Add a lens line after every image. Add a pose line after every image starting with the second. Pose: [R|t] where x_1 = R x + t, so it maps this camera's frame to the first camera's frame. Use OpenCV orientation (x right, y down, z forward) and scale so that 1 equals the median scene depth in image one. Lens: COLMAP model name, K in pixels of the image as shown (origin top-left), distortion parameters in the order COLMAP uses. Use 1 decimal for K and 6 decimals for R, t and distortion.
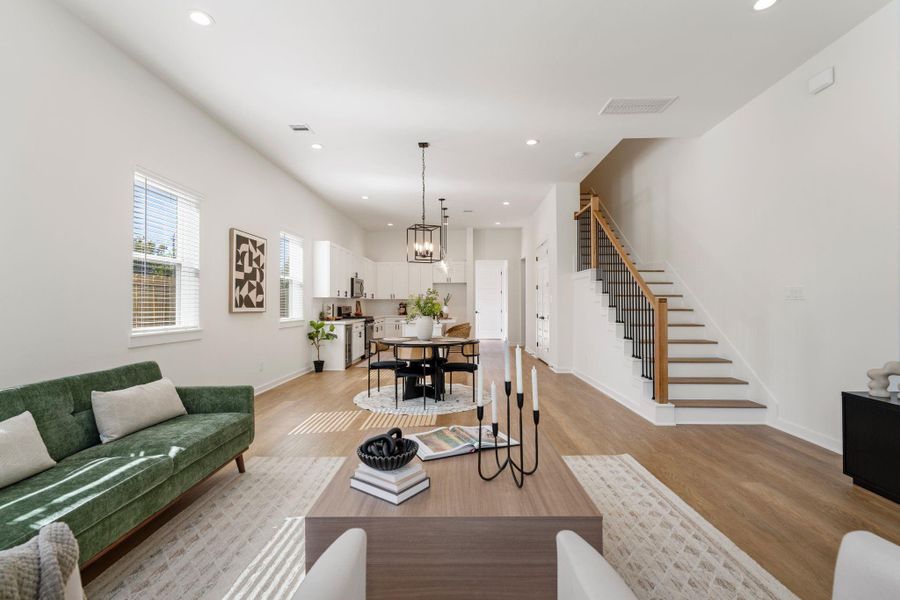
lens RADIAL K [[408.8, 0, 450.2], [0, 408.8, 301.3], [0, 0, 1]] dist [-0.003570, 0.000069]
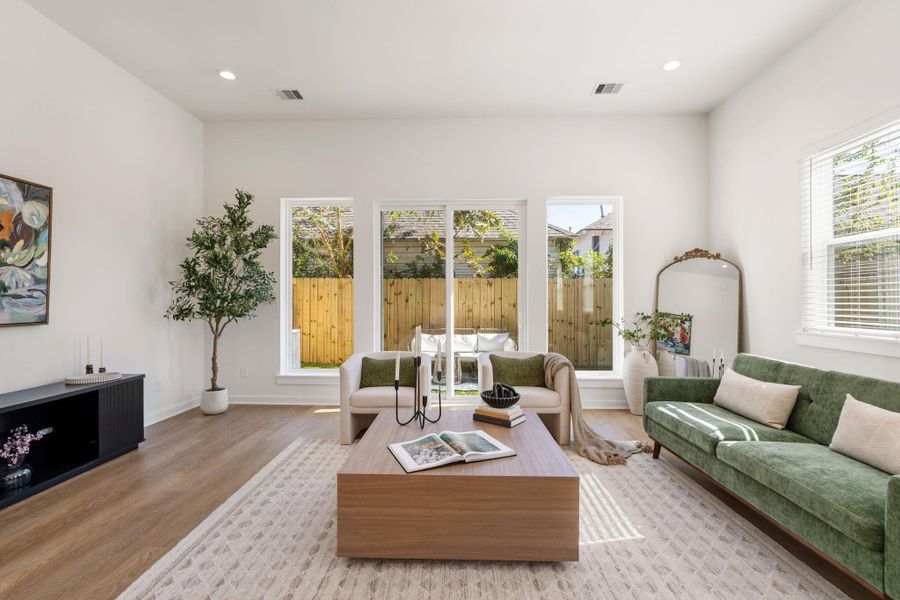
lens RADIAL K [[408.8, 0, 453.8], [0, 408.8, 301.0], [0, 0, 1]] dist [-0.003570, 0.000069]
pose [[-0.999991, 0.004143, -0.000889, 0.008359], [0.004150, 0.999960, -0.007904, 0.006034], [0.000857, -0.007907, -0.999968, 0.876459]]
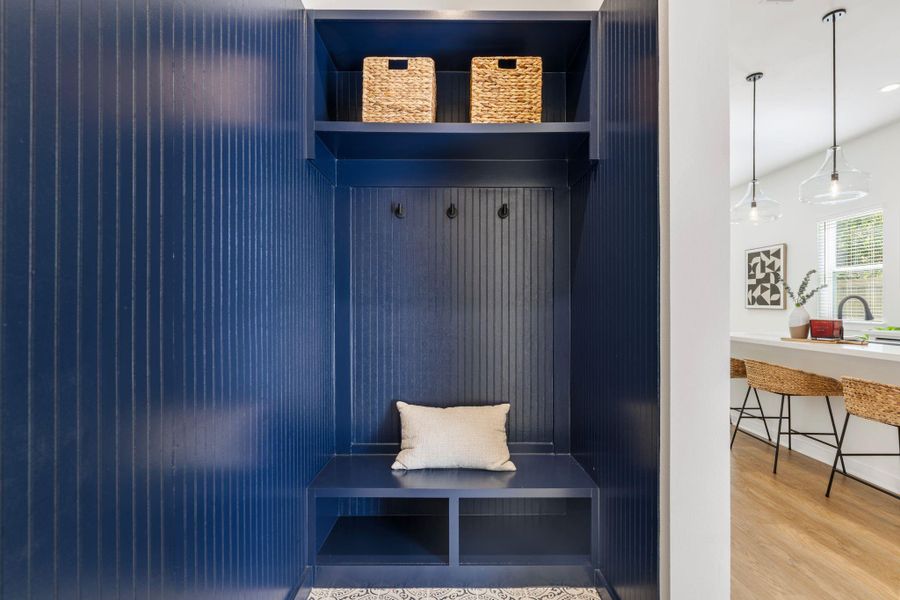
lens RADIAL K [[408.8, 0, 449.3], [0, 408.8, 300.8], [0, 0, 1]] dist [-0.003570, 0.000069]
pose [[-0.999606, -0.003633, -0.027846, 0.534293], [-0.003167, 0.999855, -0.016754, 0.026802], [0.027903, -0.016659, -0.999472, 2.305855]]
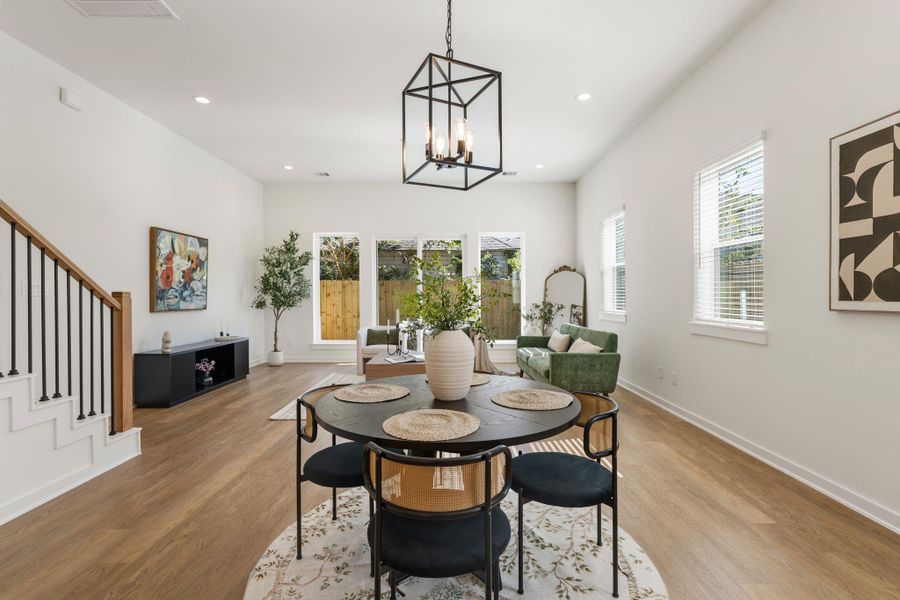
lens RADIAL K [[408.8, 0, 451.2], [0, 408.8, 297.9], [0, 0, 1]] dist [-0.003570, 0.000069]
pose [[-0.999684, 0.007609, -0.023958, -0.059043], [0.007742, 0.999955, -0.005457, 0.010878], [0.023916, -0.005641, -0.999698, 1.411079]]
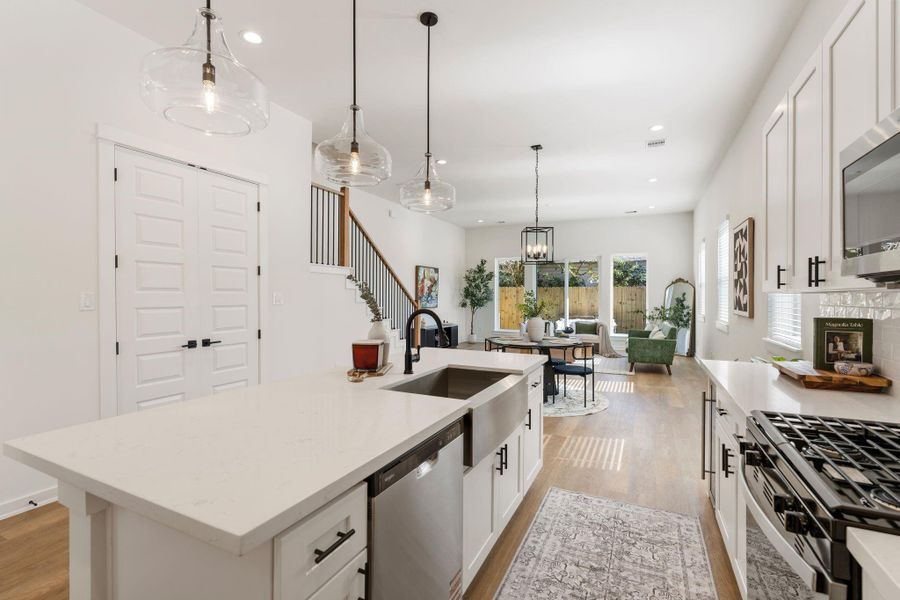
lens RADIAL K [[408.8, 0, 445.5], [0, 408.8, 295.9], [0, 0, 1]] dist [-0.003570, 0.000069]
pose [[-0.908735, 0.001990, 0.417369, -0.282231], [-0.002517, 0.999944, -0.010249, -0.004360], [-0.417366, -0.010364, -0.908679, 2.062367]]
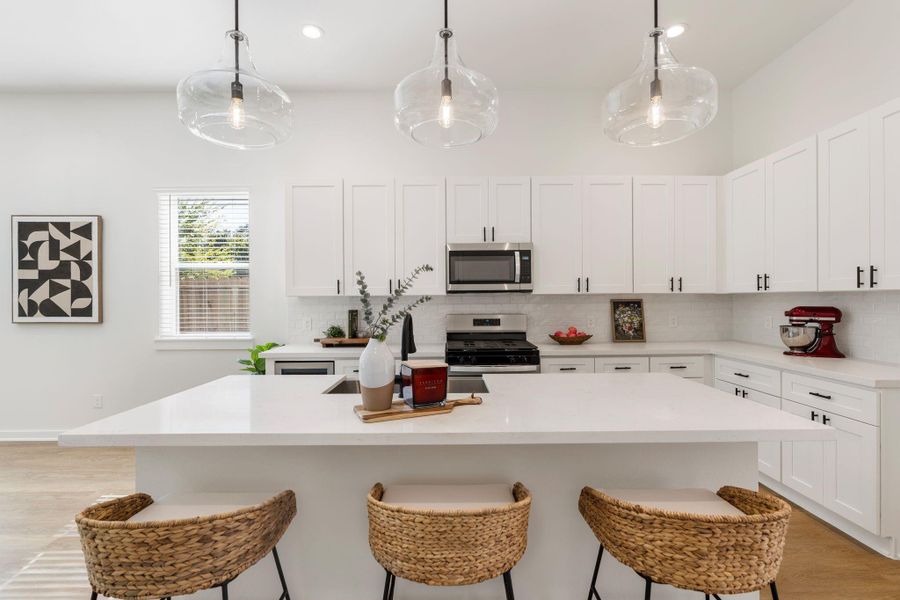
lens RADIAL K [[408.8, 0, 448.9], [0, 408.8, 302.5], [0, 0, 1]] dist [-0.003570, 0.000069]
pose [[0.034607, 0.010568, -0.999345, 0.267529], [0.012887, 0.999856, 0.011019, -0.009274], [0.999318, -0.013260, 0.034466, 1.727056]]
